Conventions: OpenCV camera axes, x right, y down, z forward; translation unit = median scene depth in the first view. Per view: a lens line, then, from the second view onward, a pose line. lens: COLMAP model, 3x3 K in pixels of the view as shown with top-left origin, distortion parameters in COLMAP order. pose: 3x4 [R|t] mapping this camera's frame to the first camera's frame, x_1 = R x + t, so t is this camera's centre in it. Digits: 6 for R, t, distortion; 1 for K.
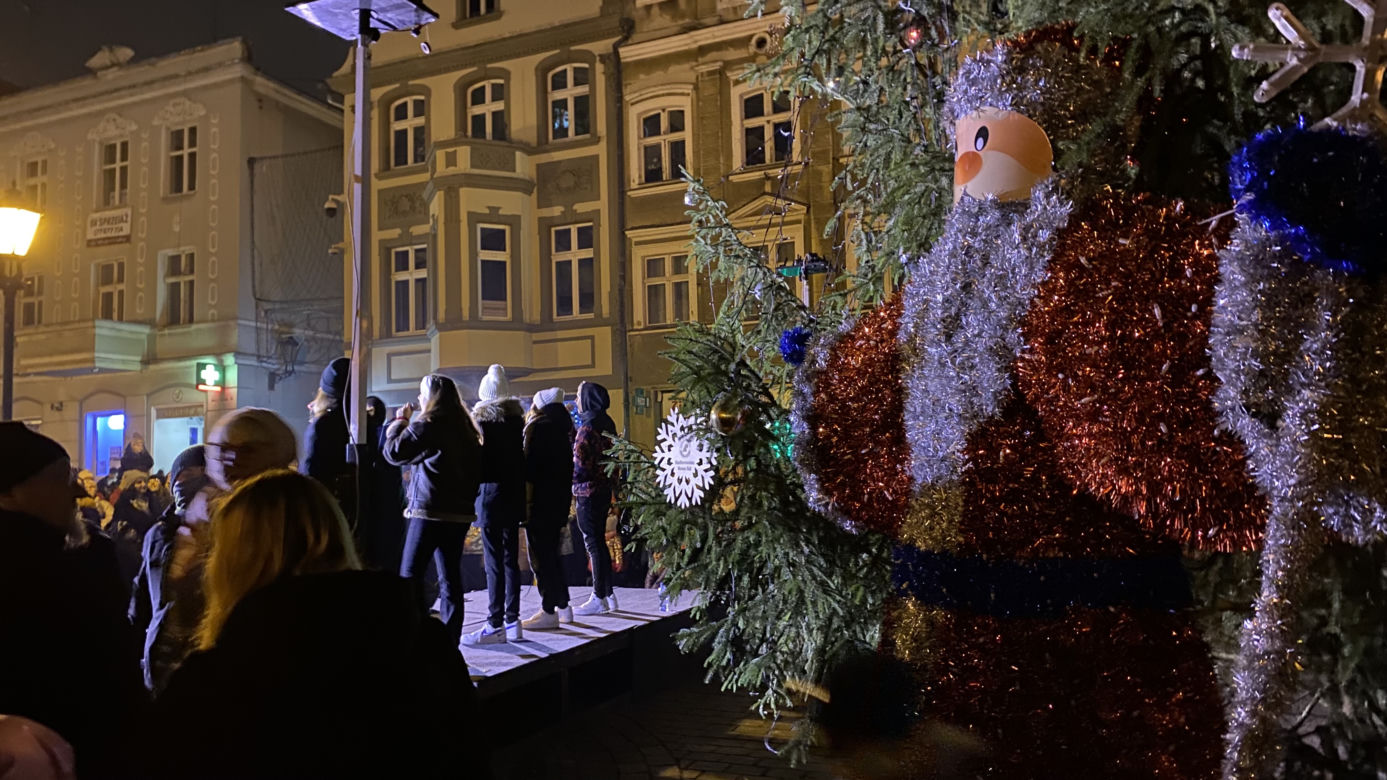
lens RADIAL K [[1046.7, 0, 693.5], [0, 1046.7, 390.0], [0, 0, 1]] dist [0.000889, -0.013872]
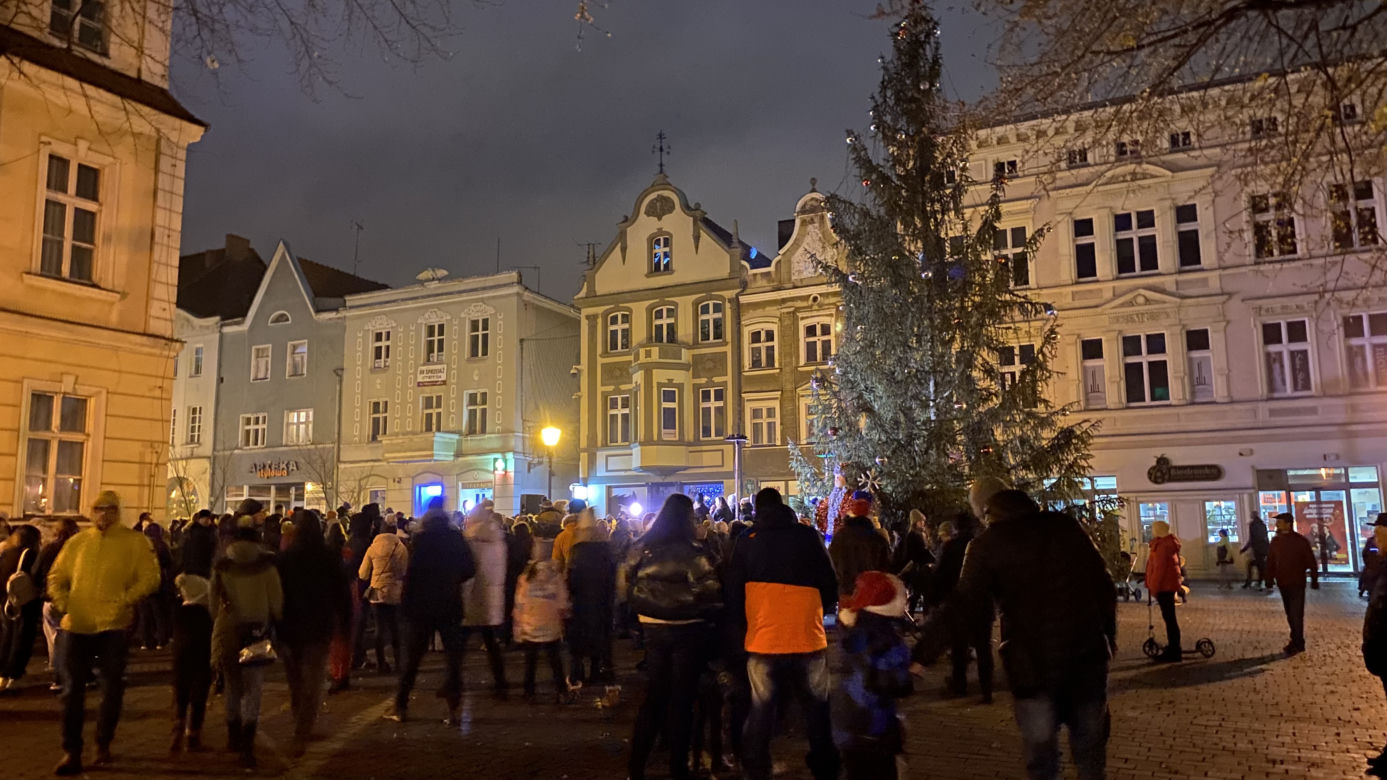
lens RADIAL K [[1049.4, 0, 697.2], [0, 1049.4, 383.1], [0, 0, 1]] dist [0.137743, -0.243929]
pose [[0.998434, 0.009185, -0.055189, -0.037858], [-0.012245, 0.998391, -0.055367, -0.061641], [0.054592, 0.055956, 0.996940, -0.808810]]
